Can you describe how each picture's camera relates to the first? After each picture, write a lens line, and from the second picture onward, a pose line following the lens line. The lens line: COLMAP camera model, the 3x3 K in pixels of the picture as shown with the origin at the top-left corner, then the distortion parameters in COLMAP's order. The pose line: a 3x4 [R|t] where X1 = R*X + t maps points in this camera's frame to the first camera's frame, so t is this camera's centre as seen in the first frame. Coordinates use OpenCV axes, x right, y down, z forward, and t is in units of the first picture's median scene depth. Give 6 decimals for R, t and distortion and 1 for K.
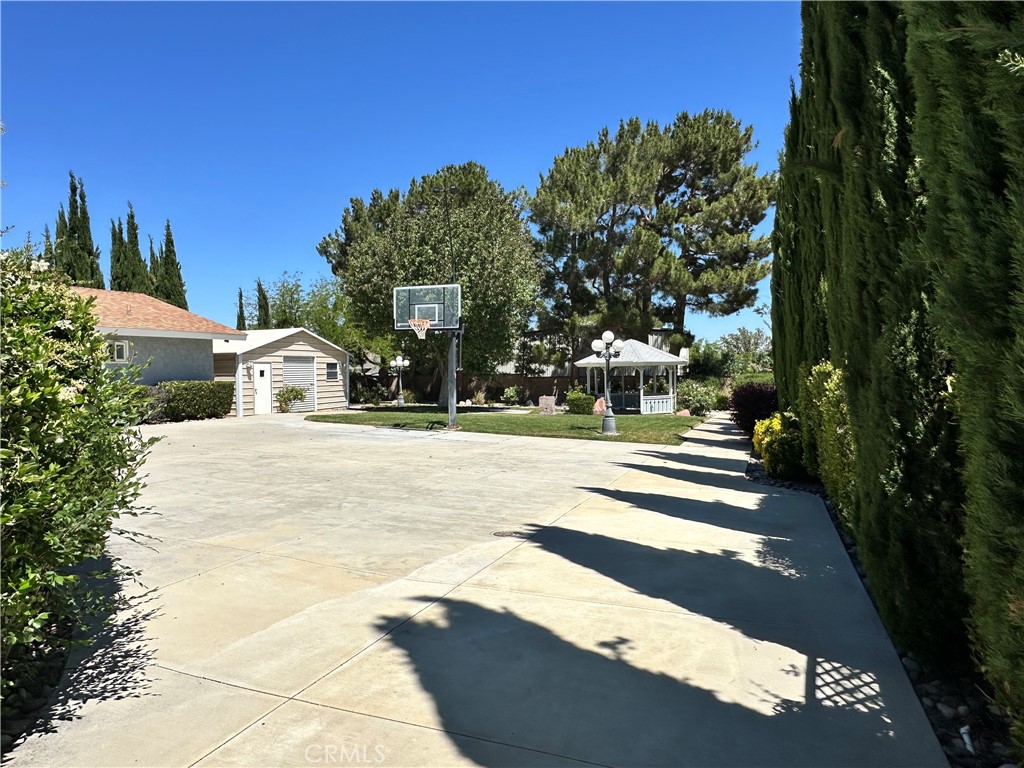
lens RADIAL K [[655.5, 0, 510.9], [0, 655.5, 382.8], [0, 0, 1]] dist [0.002729, 0.000361]
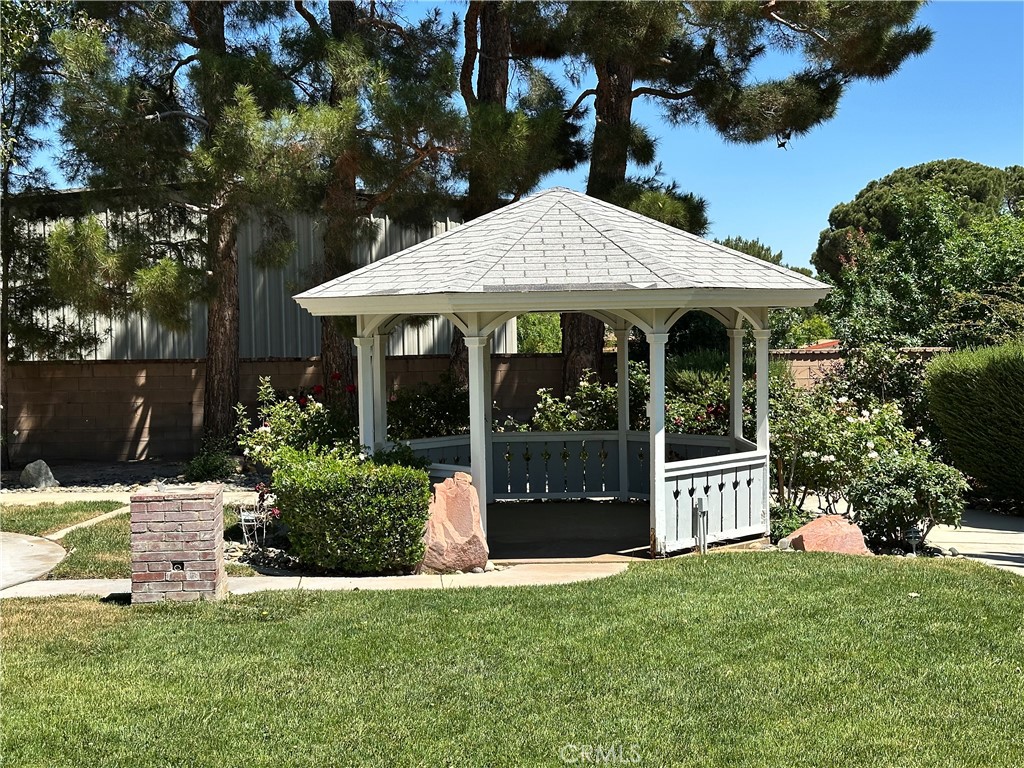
lens RADIAL K [[1413.7, 0, 513.8], [0, 1413.7, 384.1], [0, 0, 1]] dist [0.135849, 0.000000]
pose [[0.934302, -0.011532, 0.356295, 0.010170], [0.007676, 0.999896, 0.012234, -0.014206], [-0.356399, -0.008696, 0.934293, 1.038329]]
